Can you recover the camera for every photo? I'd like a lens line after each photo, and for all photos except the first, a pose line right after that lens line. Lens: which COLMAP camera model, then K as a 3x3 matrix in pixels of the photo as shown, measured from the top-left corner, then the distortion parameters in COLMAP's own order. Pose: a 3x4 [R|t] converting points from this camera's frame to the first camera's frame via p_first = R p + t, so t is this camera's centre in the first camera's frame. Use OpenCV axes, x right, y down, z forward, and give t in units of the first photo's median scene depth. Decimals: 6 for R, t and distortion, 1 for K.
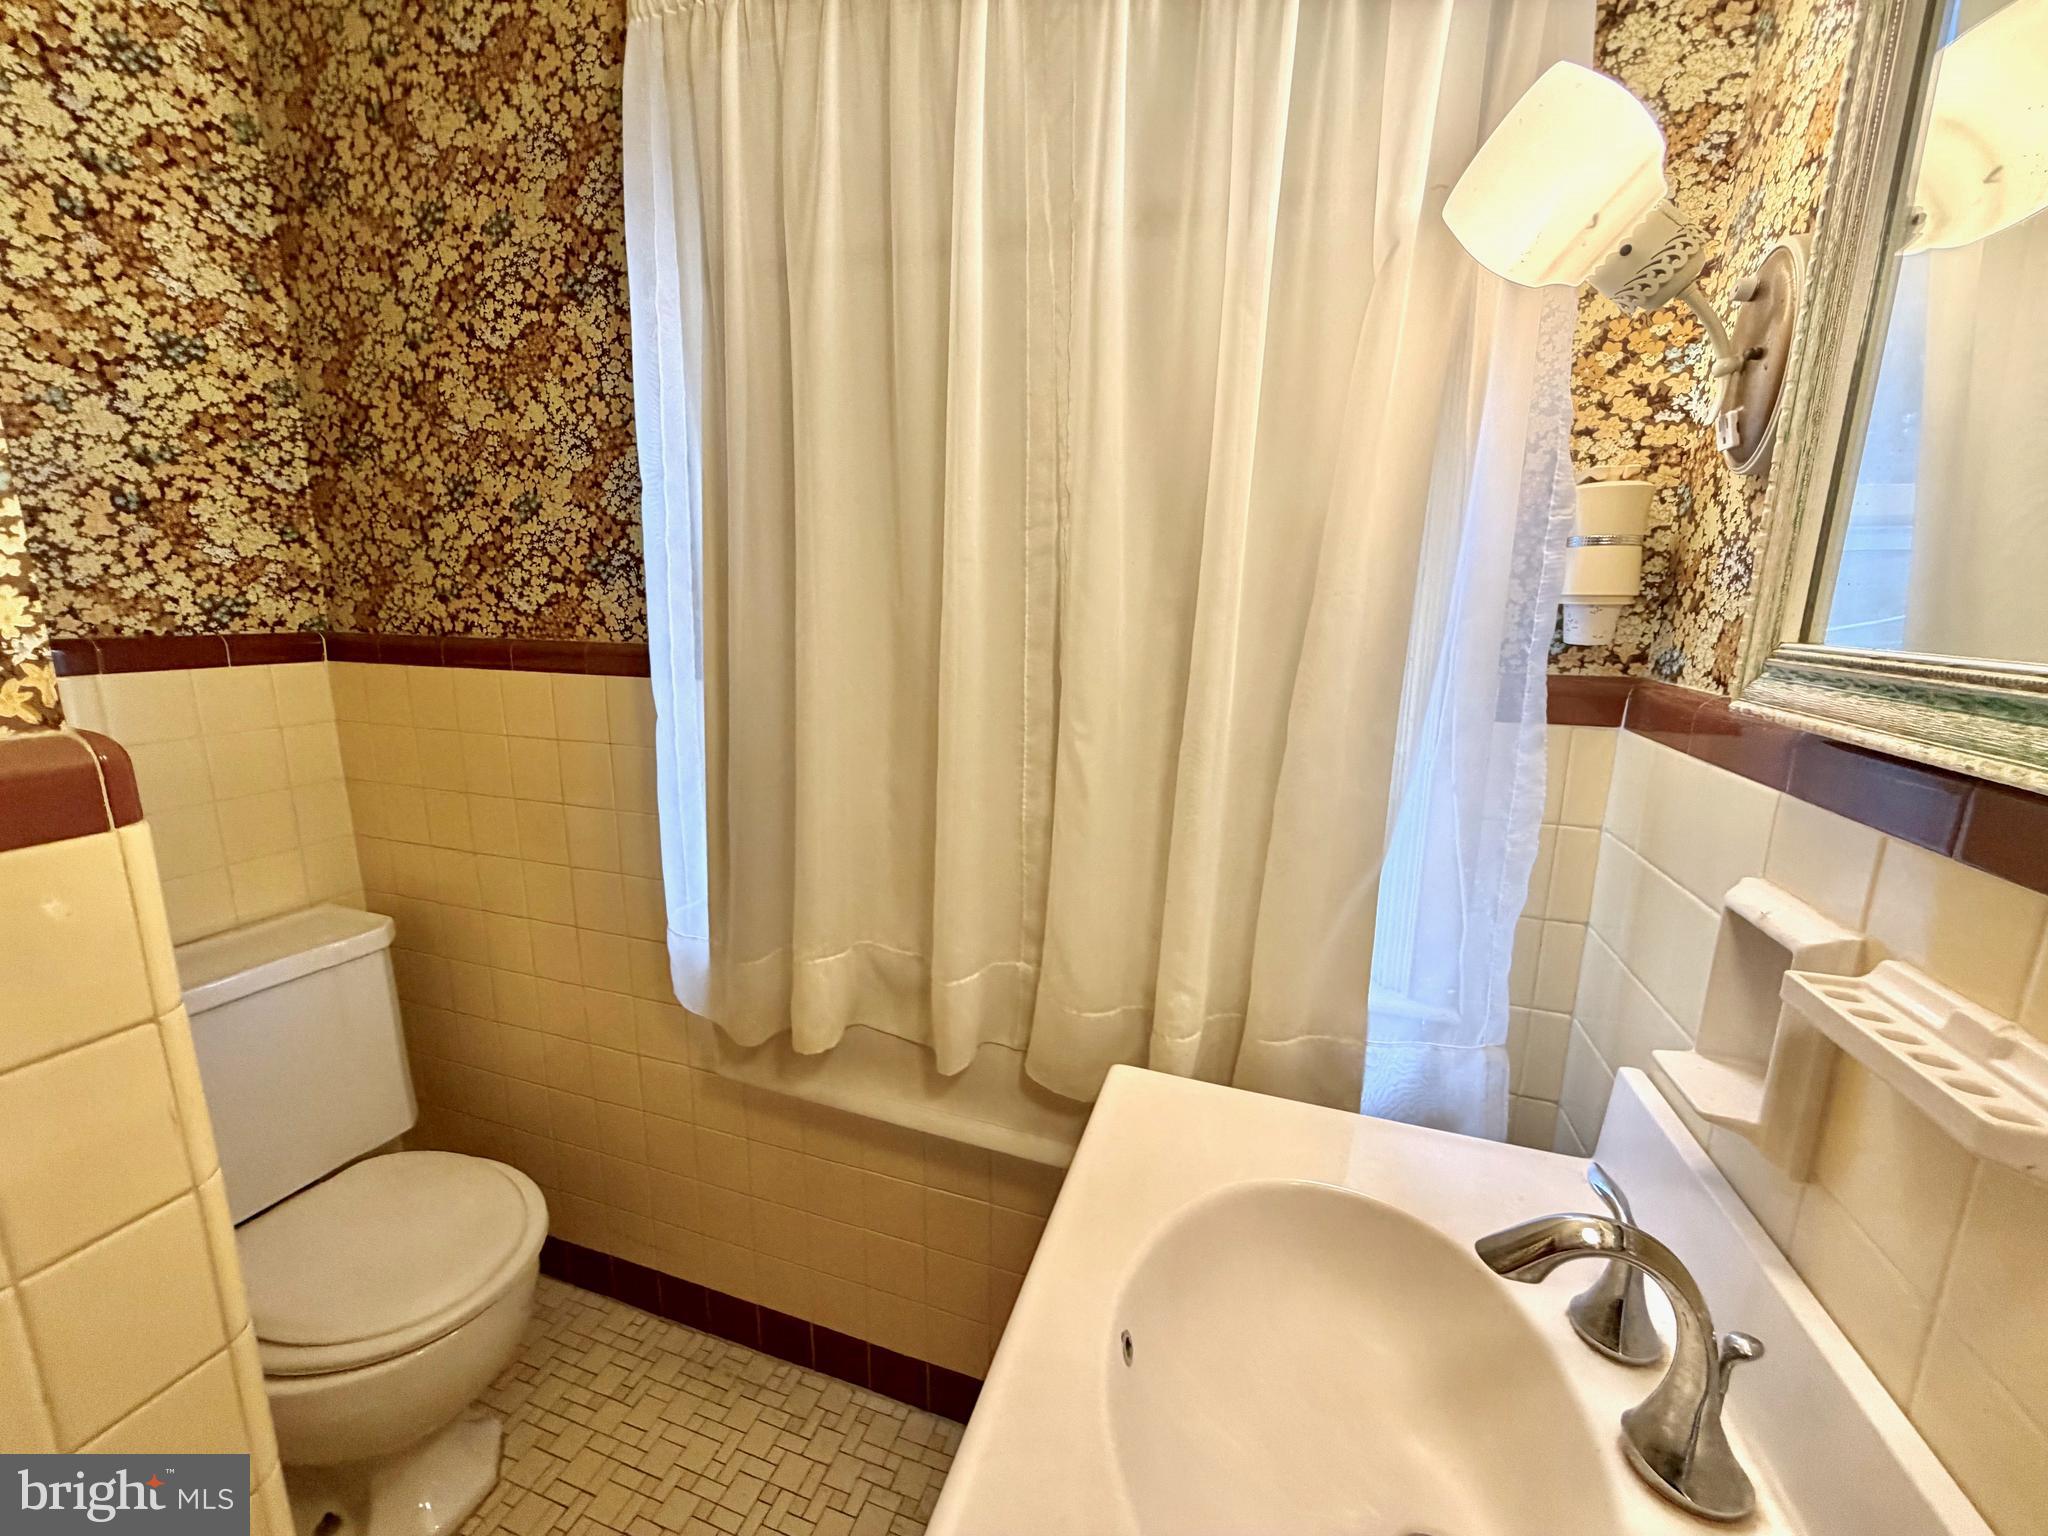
lens RADIAL K [[816.5, 0, 1024.0], [0, 816.5, 768.0], [0, 0, 1]] dist [-0.000665, -0.000244]
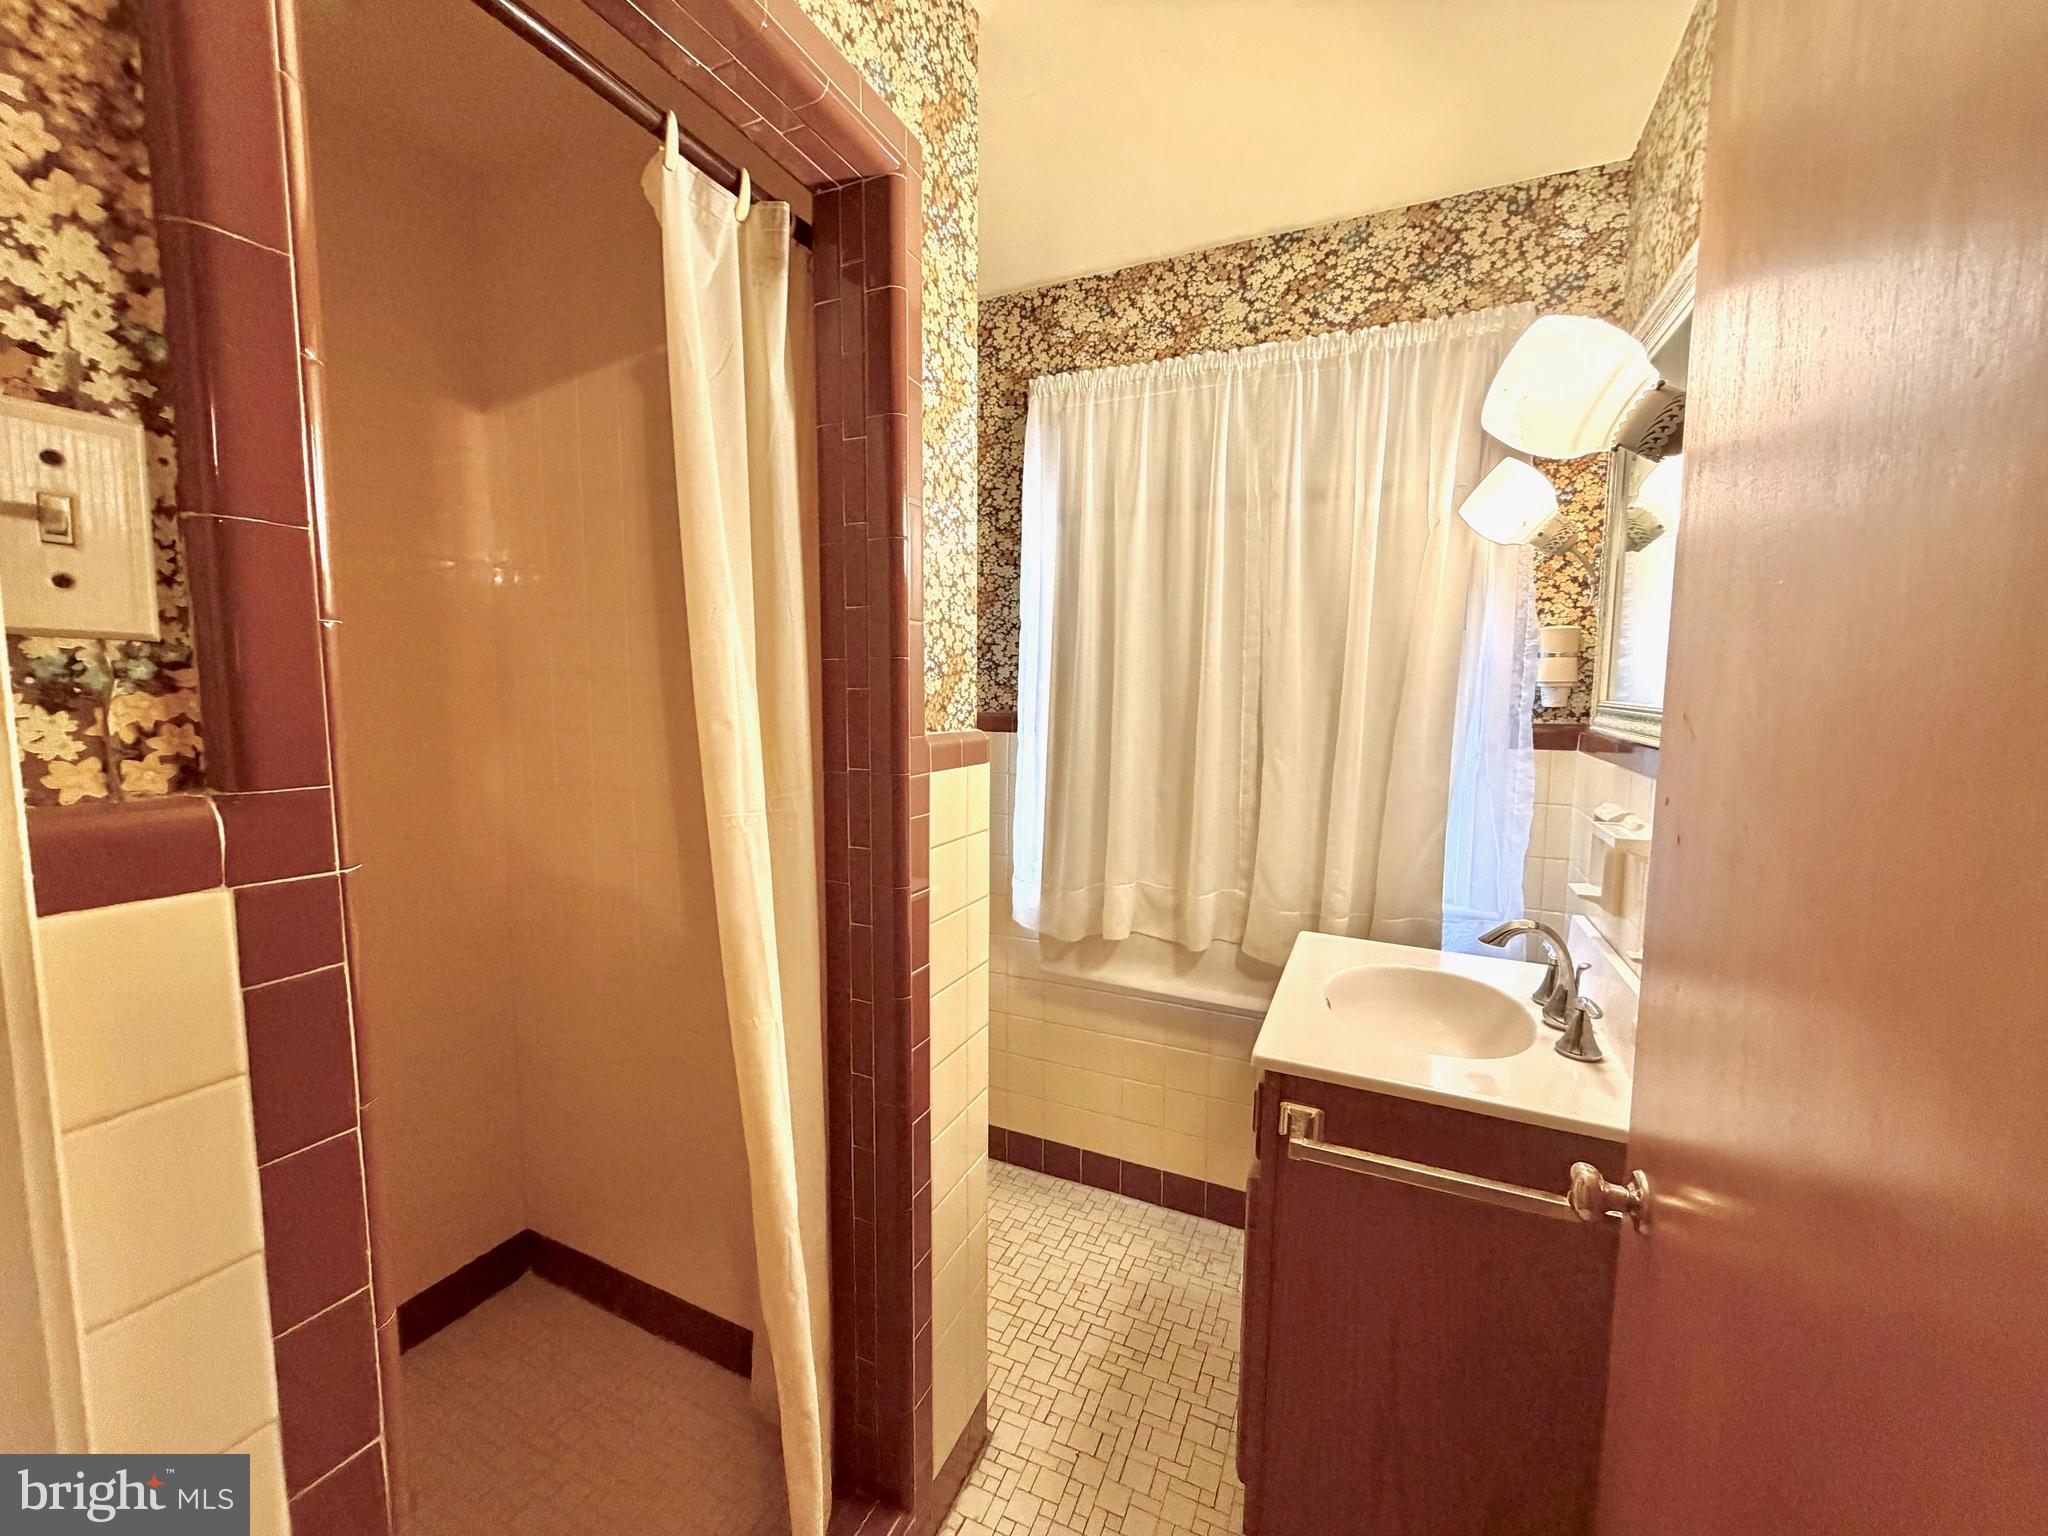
lens RADIAL K [[810.5, 0, 1024.0], [0, 810.5, 768.0], [0, 0, 1]] dist [-0.000765, -0.000183]
pose [[0.994104, 0.004000, -0.108358, -0.317702], [-0.015097, 0.994692, -0.101781, 0.189328], [0.107376, 0.102816, 0.988888, -0.929376]]
